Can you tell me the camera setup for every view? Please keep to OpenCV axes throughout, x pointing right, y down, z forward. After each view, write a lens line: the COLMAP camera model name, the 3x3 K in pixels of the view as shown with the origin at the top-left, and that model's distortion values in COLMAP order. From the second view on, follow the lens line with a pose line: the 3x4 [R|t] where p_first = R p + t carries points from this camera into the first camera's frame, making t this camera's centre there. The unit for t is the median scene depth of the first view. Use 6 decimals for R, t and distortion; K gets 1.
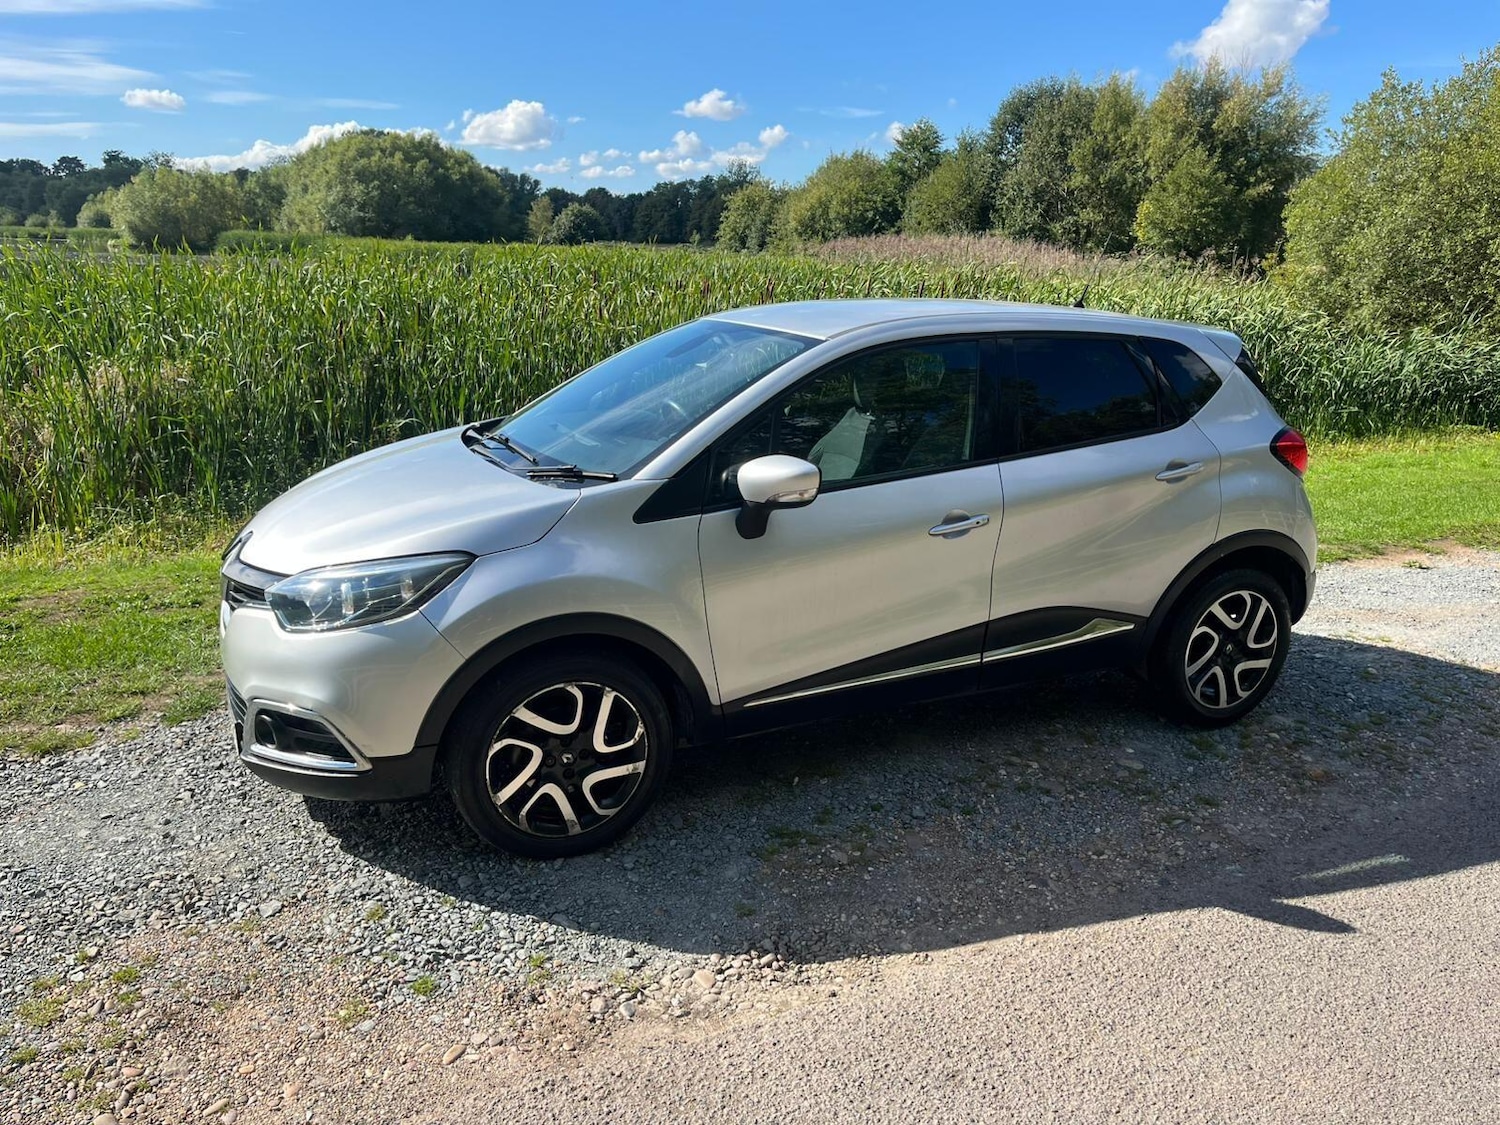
lens RADIAL K [[1206.5, 0, 749.5], [0, 1206.5, 560.5], [0, 0, 1]] dist [0.102896, -0.129102]
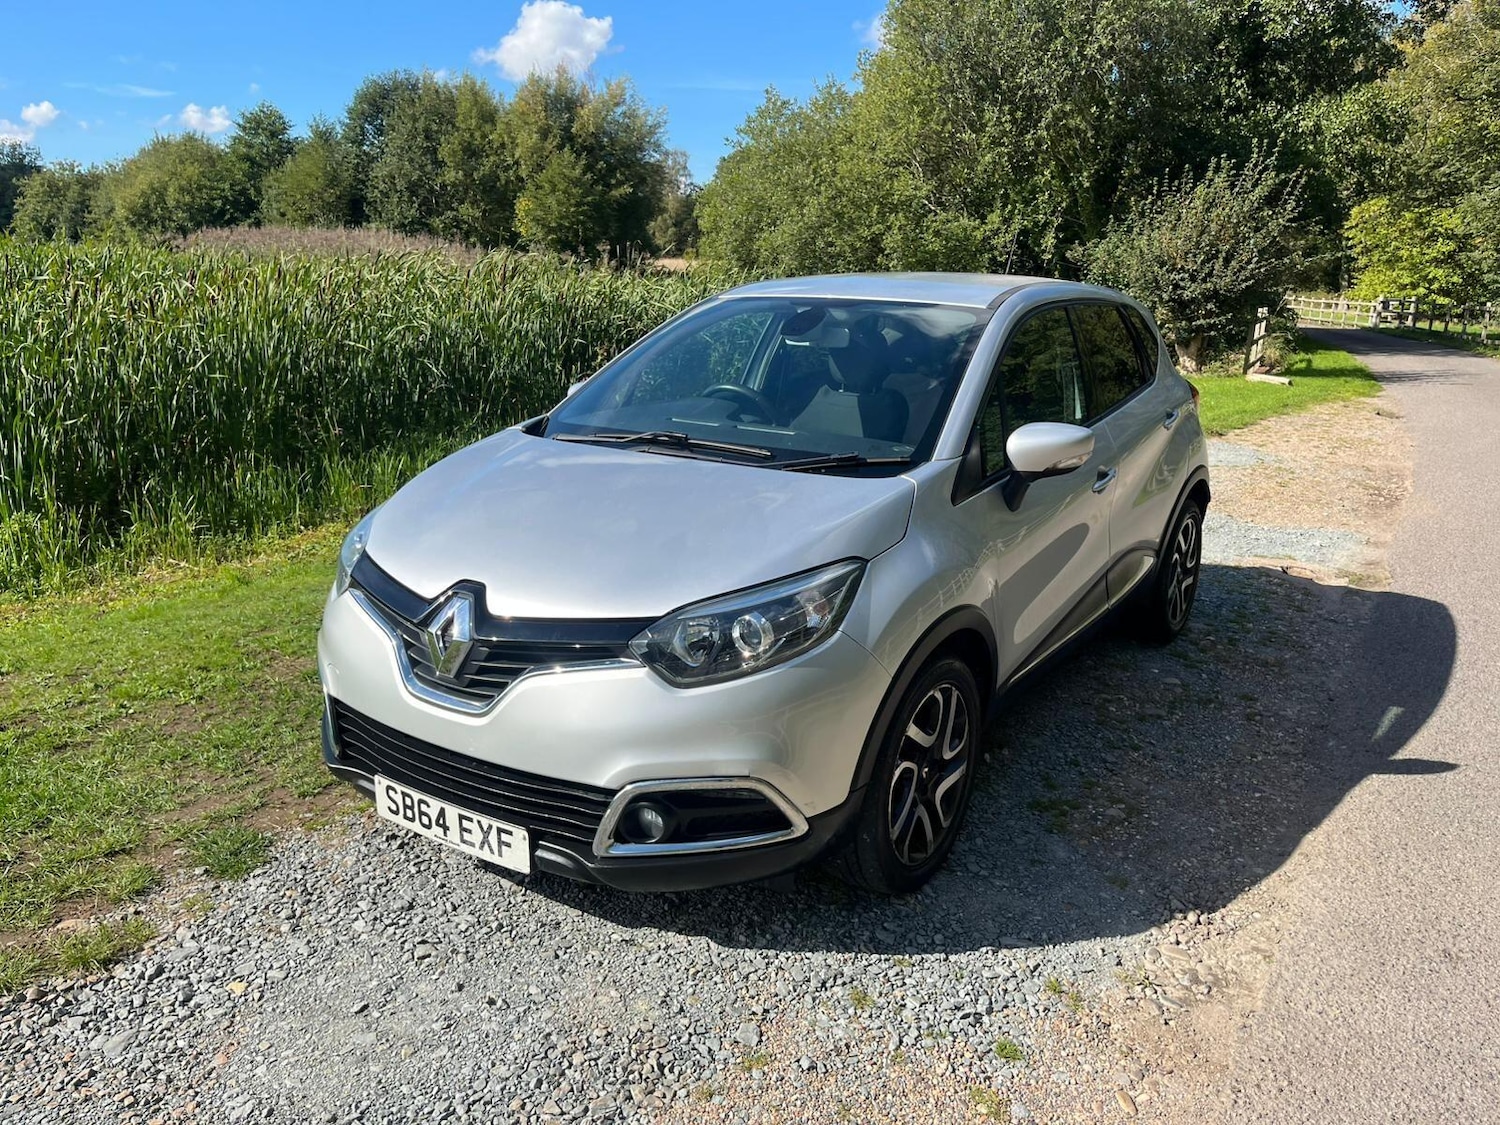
lens RADIAL K [[1211.6, 0, 754.1], [0, 1211.6, 528.9], [0, 0, 1]] dist [0.107728, -0.153360]
pose [[0.848236, -0.122300, 0.515304, -0.074087], [0.134446, 0.990824, 0.013848, -0.004923], [-0.512269, 0.057534, 0.856896, 0.029106]]
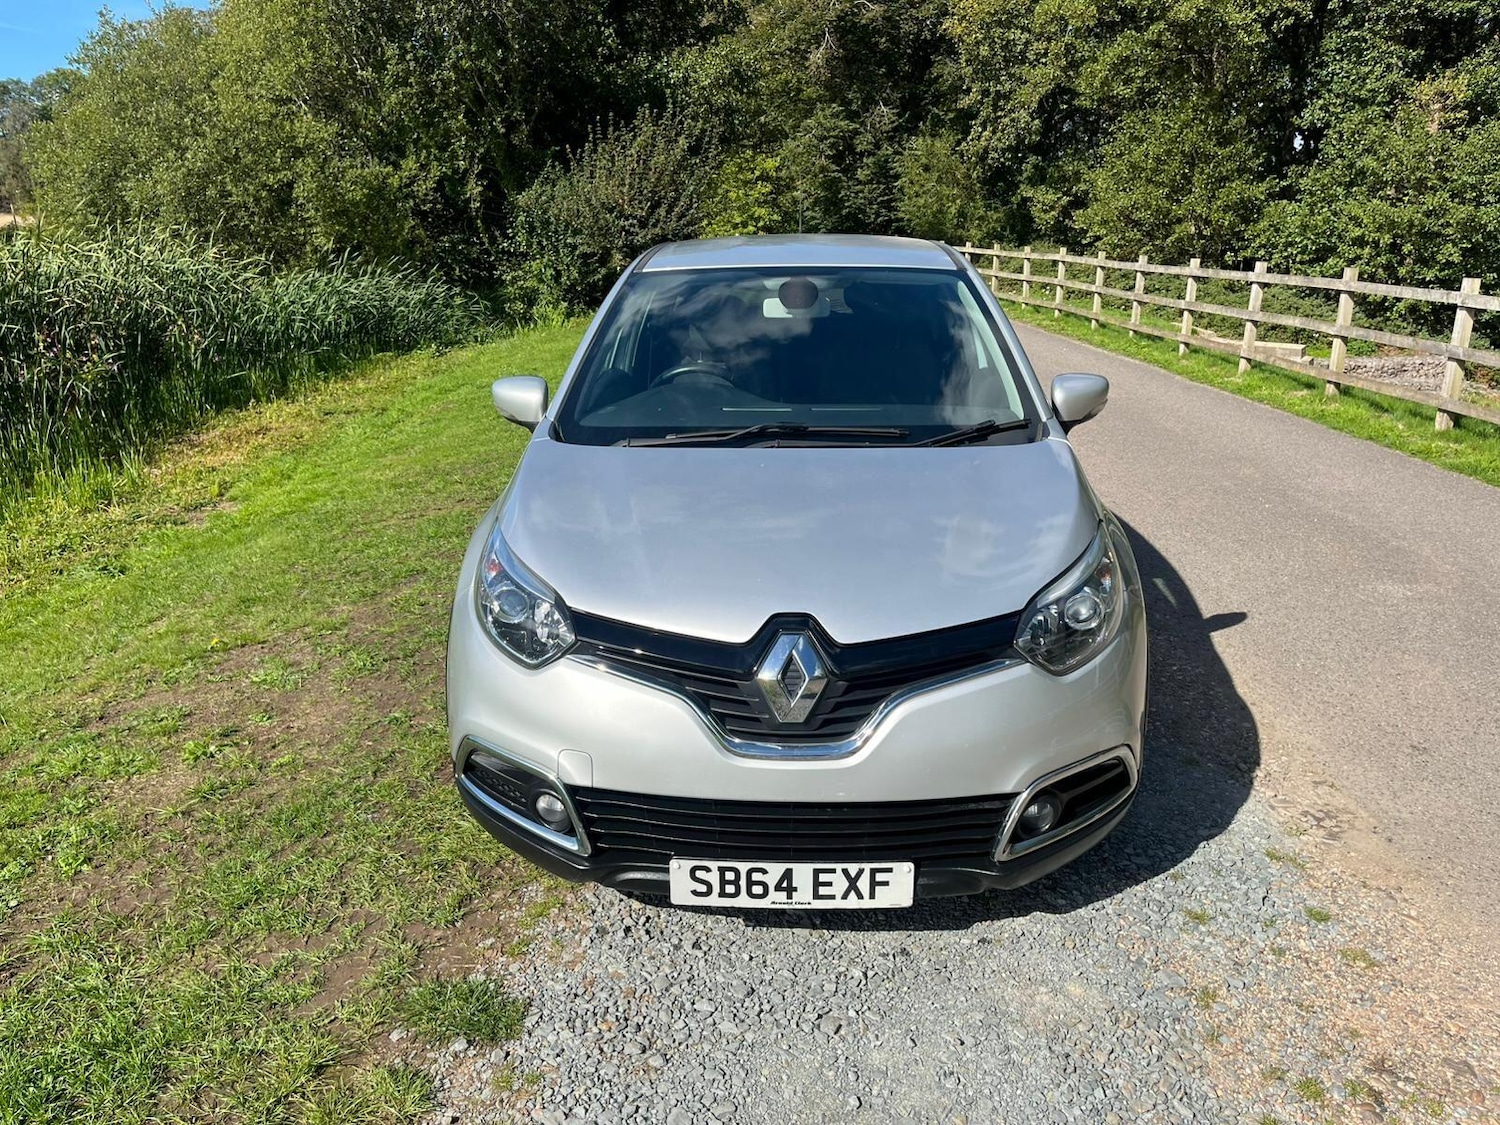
lens RADIAL K [[1224.4, 0, 748.6], [0, 1224.4, 559.1], [0, 0, 1]] dist [0.032288, 0.004371]
pose [[0.425995, -0.276535, 0.861427, -0.117689], [0.243693, 0.952024, 0.185106, -0.022670], [-0.871288, 0.131070, 0.472947, 0.084473]]
